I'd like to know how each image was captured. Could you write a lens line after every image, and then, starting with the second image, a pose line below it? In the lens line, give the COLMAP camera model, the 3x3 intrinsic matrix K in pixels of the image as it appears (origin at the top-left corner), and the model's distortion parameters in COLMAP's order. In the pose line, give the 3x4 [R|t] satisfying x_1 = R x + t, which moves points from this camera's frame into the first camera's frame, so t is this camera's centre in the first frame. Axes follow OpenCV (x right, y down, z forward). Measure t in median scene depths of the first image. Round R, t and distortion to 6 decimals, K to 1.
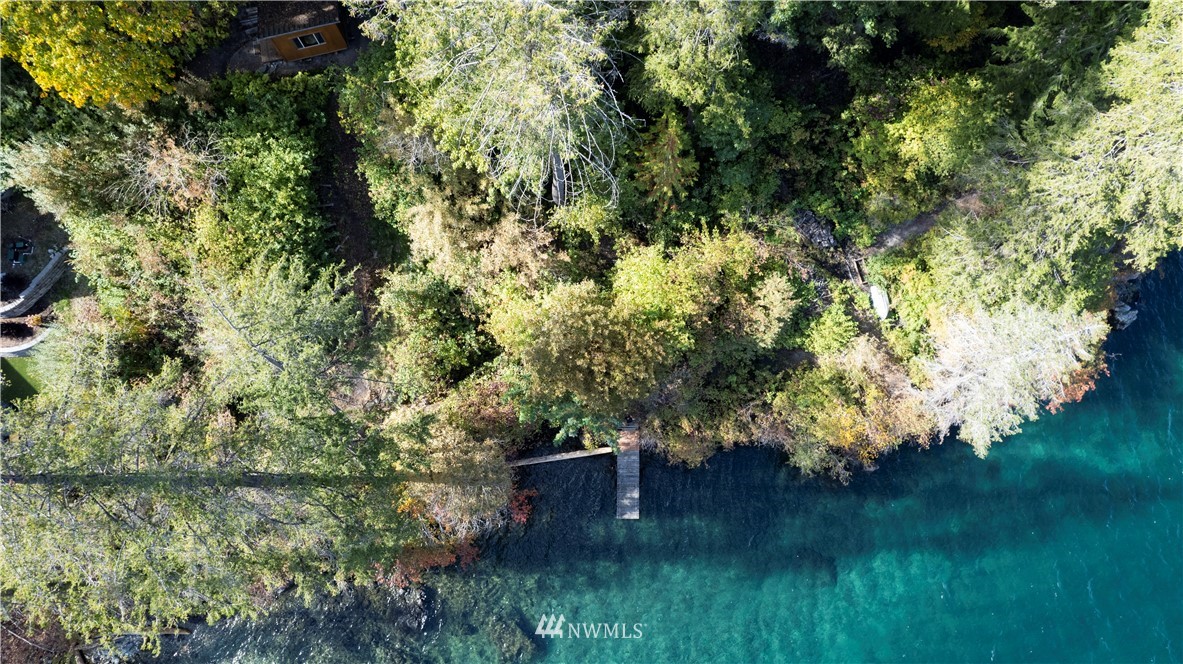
lens RADIAL K [[713.1, 0, 598.3], [0, 713.1, 346.3], [0, 0, 1]] dist [-0.084771, 0.067858]
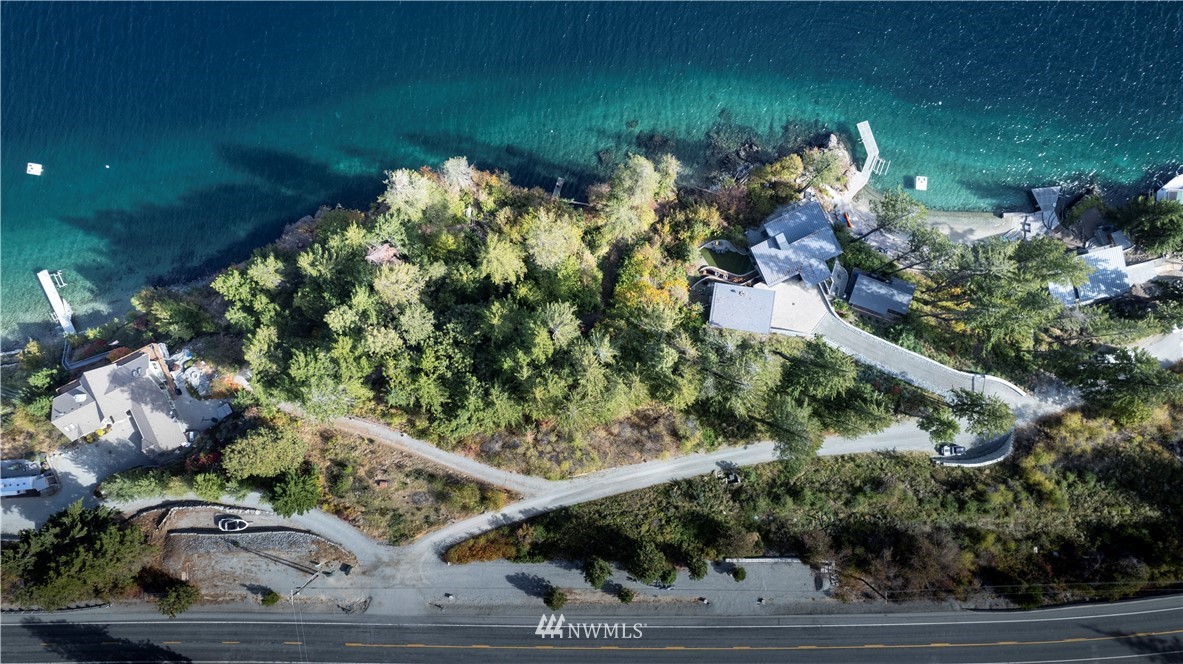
lens RADIAL K [[713.1, 0, 598.3], [0, 713.1, 346.3], [0, 0, 1]] dist [-0.084771, 0.067858]
pose [[-0.951727, -0.306713, 0.011934, -0.435337], [0.301273, -0.925995, 0.227526, -1.288024], [-0.058734, 0.220138, 0.973699, -2.254777]]
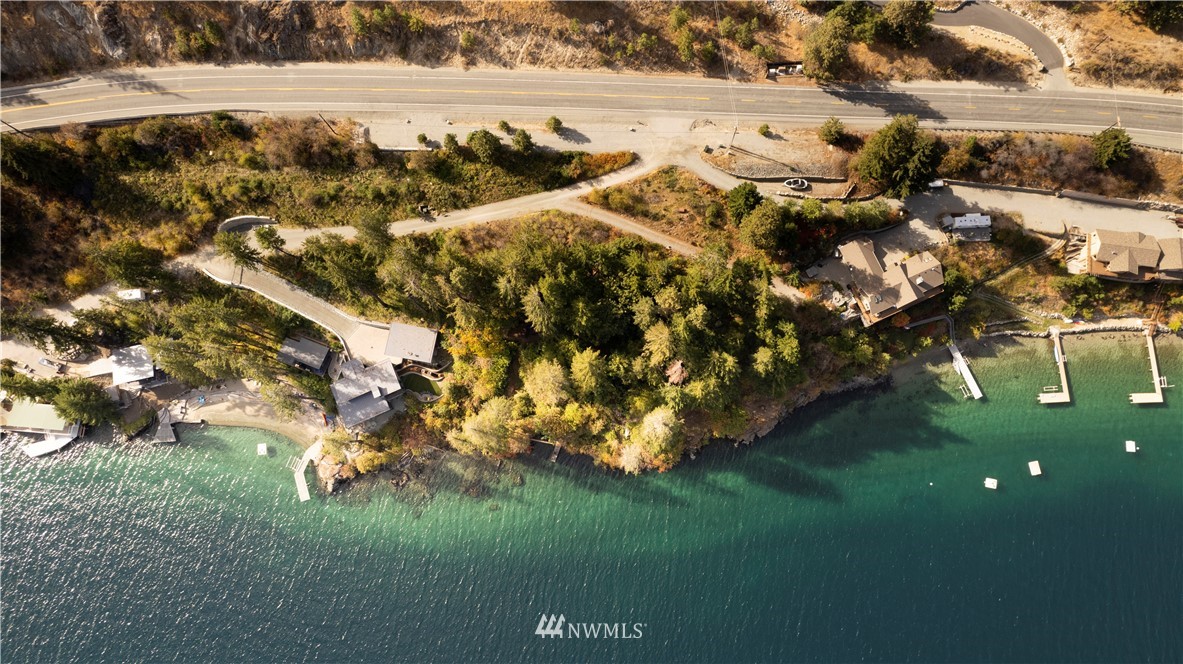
lens RADIAL K [[713.1, 0, 598.3], [0, 713.1, 346.3], [0, 0, 1]] dist [-0.084771, 0.067858]
pose [[0.943127, 0.327414, -0.057552, 0.332940], [-0.323478, 0.943775, 0.068193, -0.805993], [0.076643, -0.045698, 0.996011, -3.271429]]
